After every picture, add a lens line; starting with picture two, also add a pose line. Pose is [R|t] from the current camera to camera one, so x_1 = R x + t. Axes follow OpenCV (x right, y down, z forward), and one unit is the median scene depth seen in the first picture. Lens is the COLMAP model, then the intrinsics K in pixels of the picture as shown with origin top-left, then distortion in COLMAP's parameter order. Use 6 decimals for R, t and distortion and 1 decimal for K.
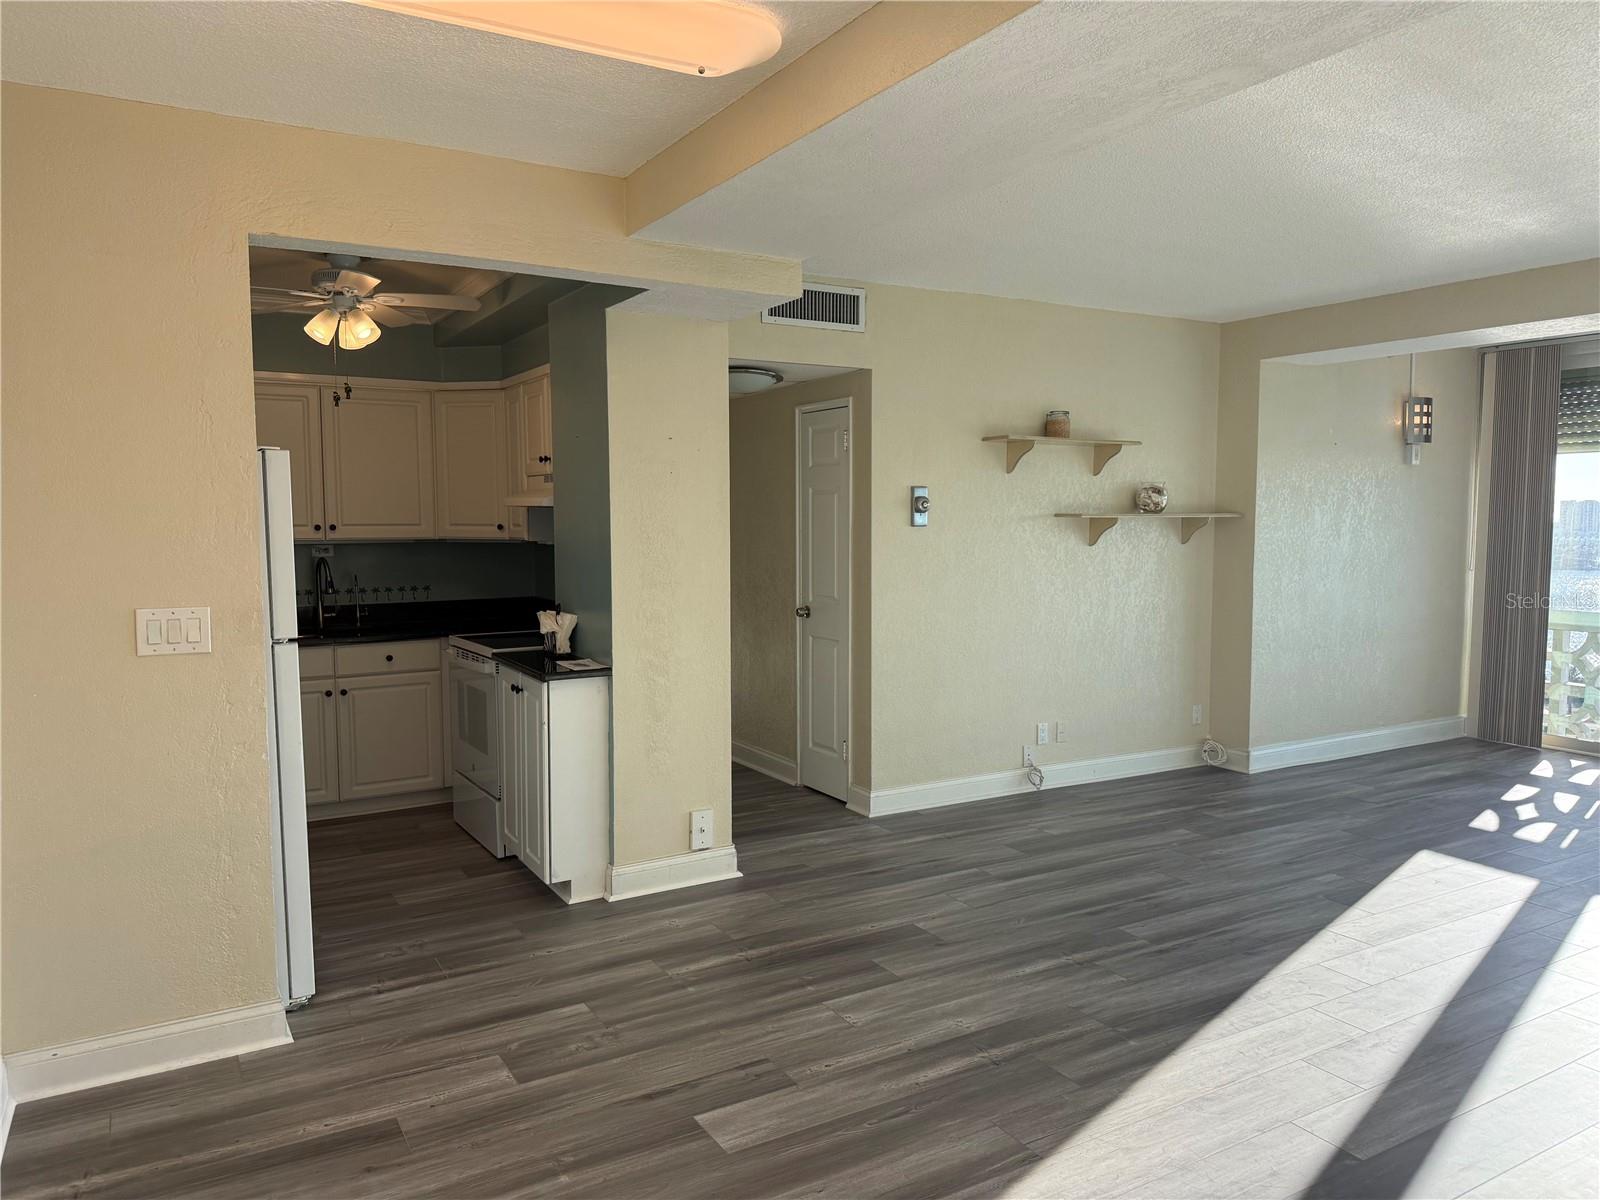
lens RADIAL K [[1123.7, 0, 793.8], [0, 1123.7, 583.4], [0, 0, 1]] dist [0.060937, -0.089565]
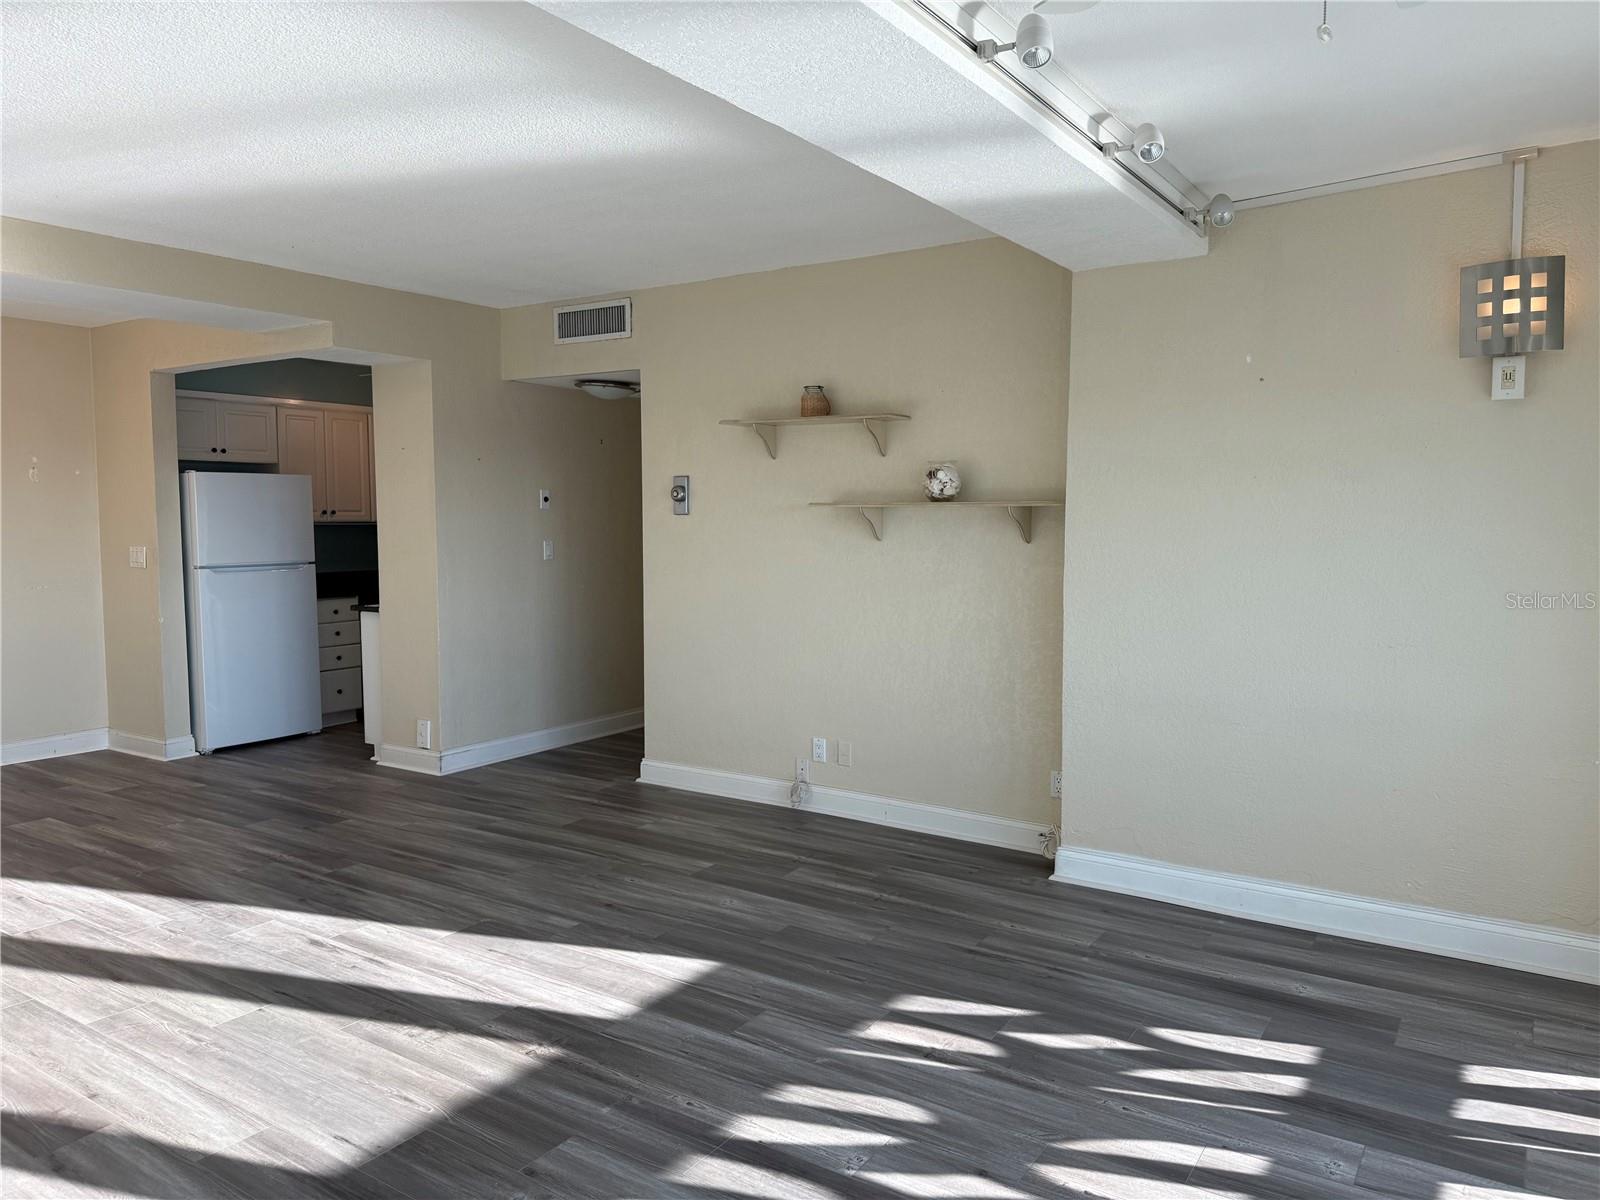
lens RADIAL K [[1123.7, 0, 798.7], [0, 1123.7, 579.5], [0, 0, 1]] dist [0.060937, -0.089565]
pose [[0.438430, 0.054419, -0.897116, 1.144497], [-0.053938, 0.997959, 0.034176, -0.034266], [0.897145, 0.033405, 0.440471, 0.677248]]
